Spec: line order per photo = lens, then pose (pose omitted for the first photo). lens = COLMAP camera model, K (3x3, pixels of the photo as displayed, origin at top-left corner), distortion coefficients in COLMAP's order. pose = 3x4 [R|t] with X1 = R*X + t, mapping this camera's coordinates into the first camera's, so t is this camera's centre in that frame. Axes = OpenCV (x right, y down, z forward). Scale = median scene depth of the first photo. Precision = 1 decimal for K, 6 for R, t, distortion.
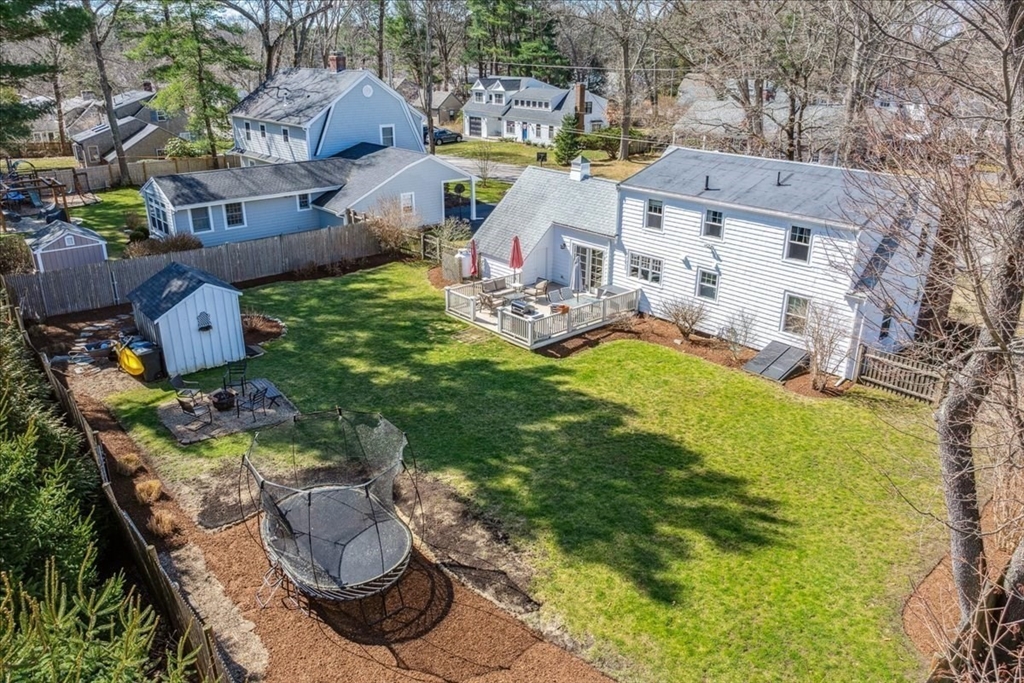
lens RADIAL K [[748.4, 0, 512.0], [0, 748.4, 341.5], [0, 0, 1]] dist [-0.023246, -0.001428]
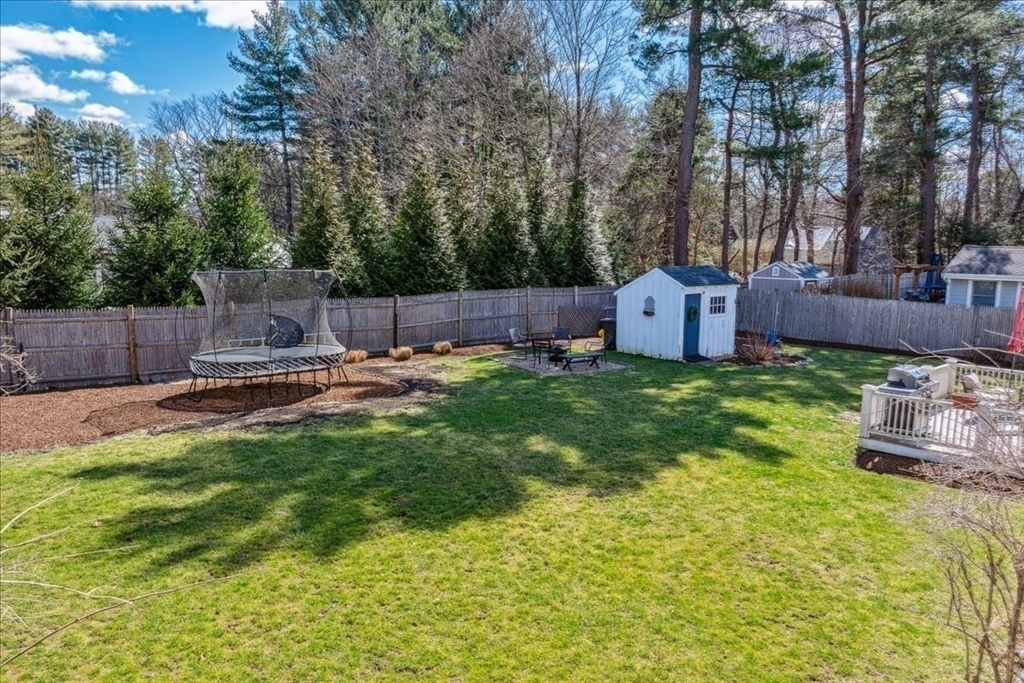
lens RADIAL K [[748.4, 0, 512.0], [0, 748.4, 341.5], [0, 0, 1]] dist [-0.023246, -0.001428]
pose [[0.009165, 0.129873, -0.991488, 0.713607], [-0.378943, 0.918026, 0.116748, -0.037201], [0.925375, 0.374647, 0.057628, 0.958713]]
